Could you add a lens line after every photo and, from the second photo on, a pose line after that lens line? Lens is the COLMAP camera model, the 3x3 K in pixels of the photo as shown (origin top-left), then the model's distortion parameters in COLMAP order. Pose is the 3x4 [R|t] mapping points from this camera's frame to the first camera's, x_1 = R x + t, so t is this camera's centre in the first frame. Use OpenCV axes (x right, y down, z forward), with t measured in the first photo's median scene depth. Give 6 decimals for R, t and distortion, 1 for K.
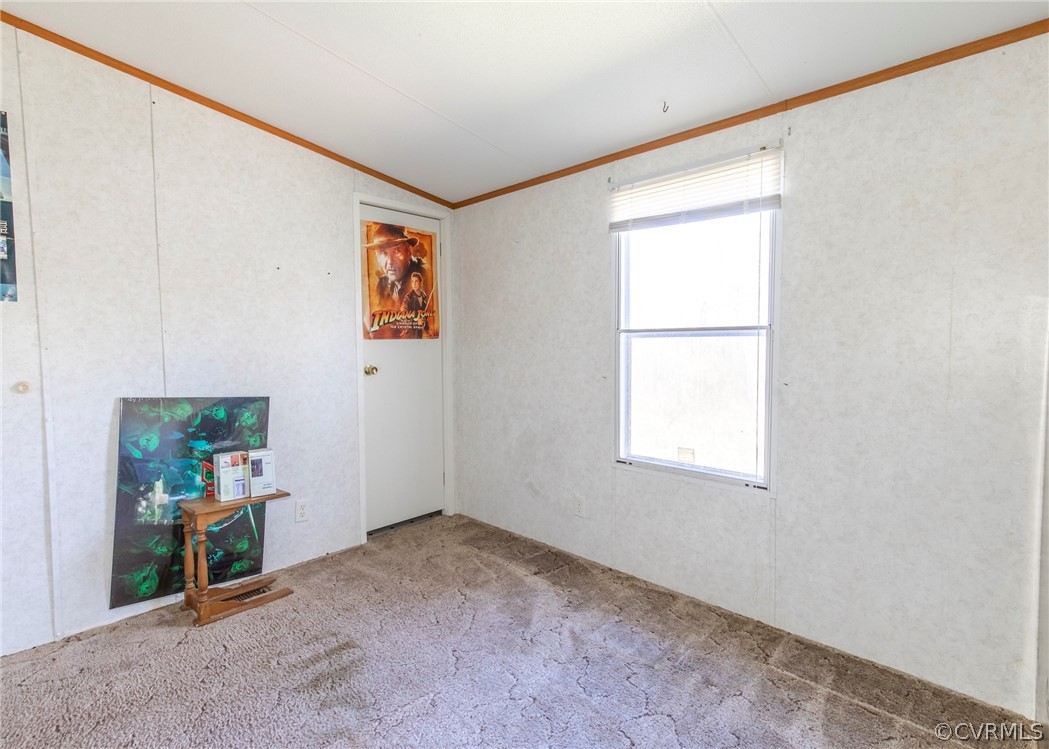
lens RADIAL K [[505.9, 0, 528.4], [0, 505.9, 371.3], [0, 0, 1]] dist [0.001335, 0.000304]
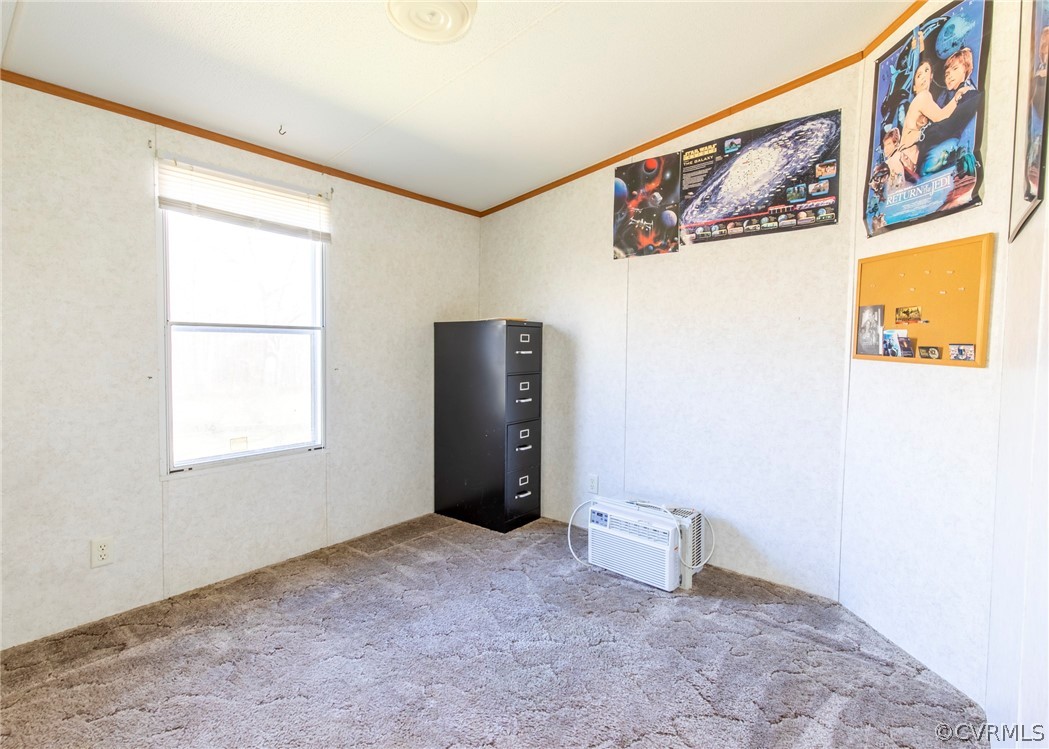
lens RADIAL K [[505.9, 0, 524.7], [0, 505.9, 372.2], [0, 0, 1]] dist [0.001335, 0.000304]
pose [[-0.069122, -0.049910, 0.996359, -0.802555], [0.042454, 0.997696, 0.052922, -0.015888], [-0.996704, 0.045958, -0.066844, 0.484501]]
